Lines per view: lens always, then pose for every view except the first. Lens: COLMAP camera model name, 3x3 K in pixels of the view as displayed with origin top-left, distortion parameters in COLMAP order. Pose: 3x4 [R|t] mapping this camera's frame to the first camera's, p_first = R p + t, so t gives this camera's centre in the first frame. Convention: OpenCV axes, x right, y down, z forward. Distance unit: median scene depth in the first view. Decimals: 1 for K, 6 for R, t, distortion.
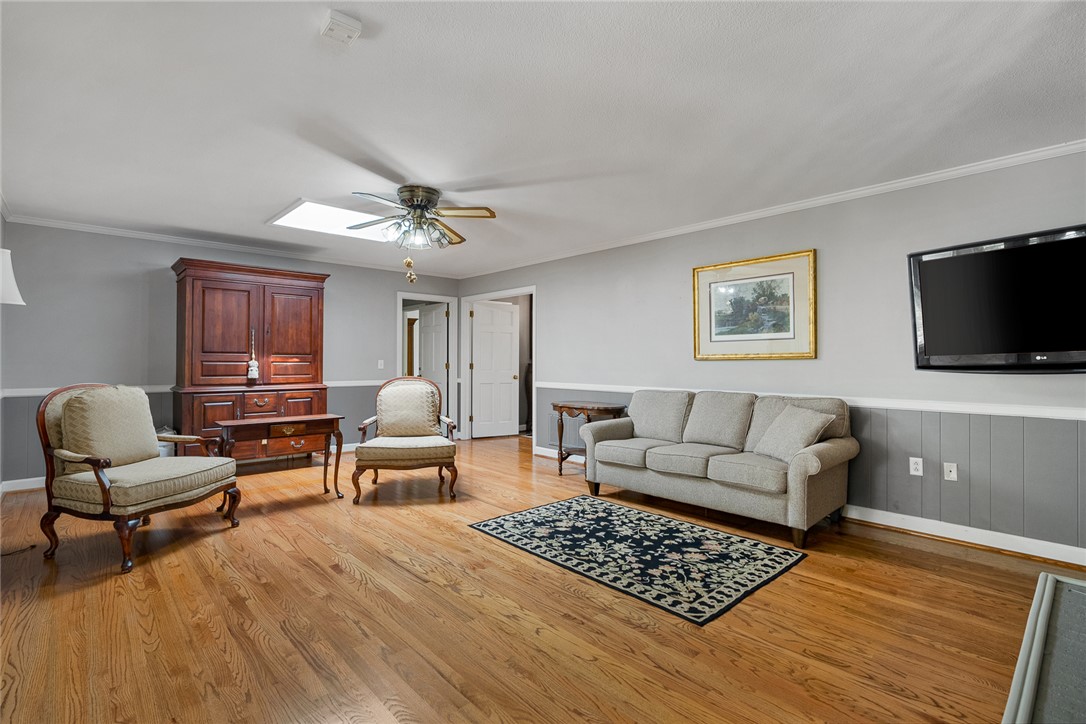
lens RADIAL K [[515.1, 0, 543.0], [0, 515.1, 362.0], [0, 0, 1]] dist [0.000187, -0.000006]
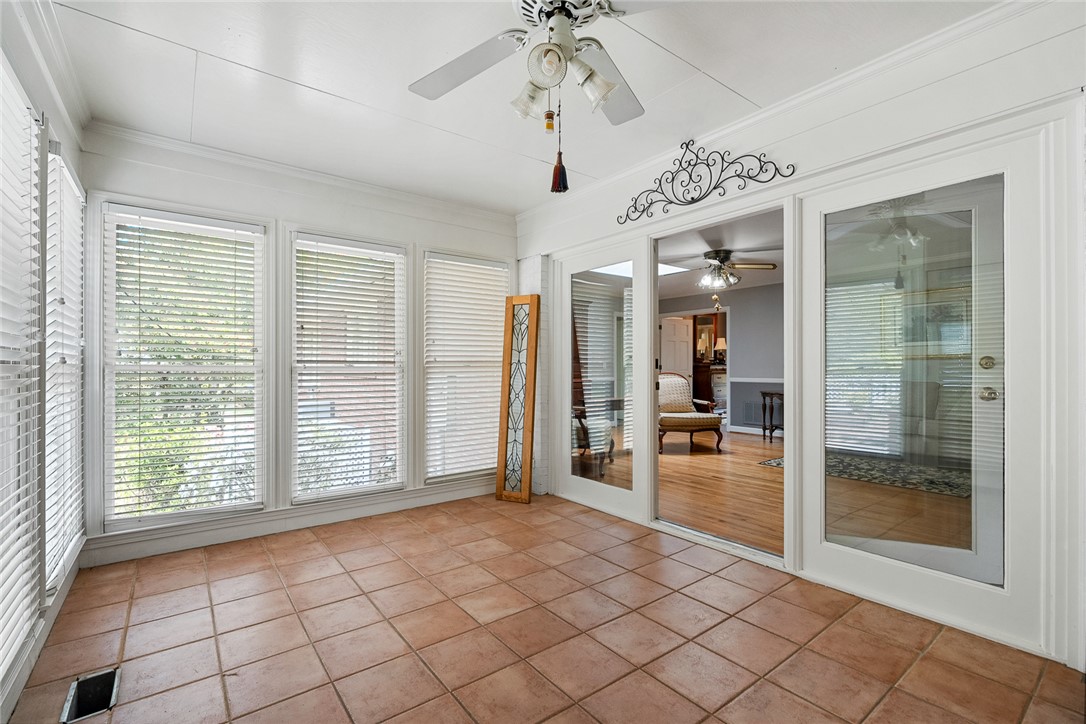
lens RADIAL K [[489.3, 0, 543.3], [0, 489.3, 364.4], [0, 0, 1]] dist [-0.000425, 0.000113]
pose [[0.995699, -0.005440, -0.092486, -0.752316], [0.004633, 0.999949, -0.008931, 0.025705], [0.092530, 0.008464, 0.995674, -0.629661]]
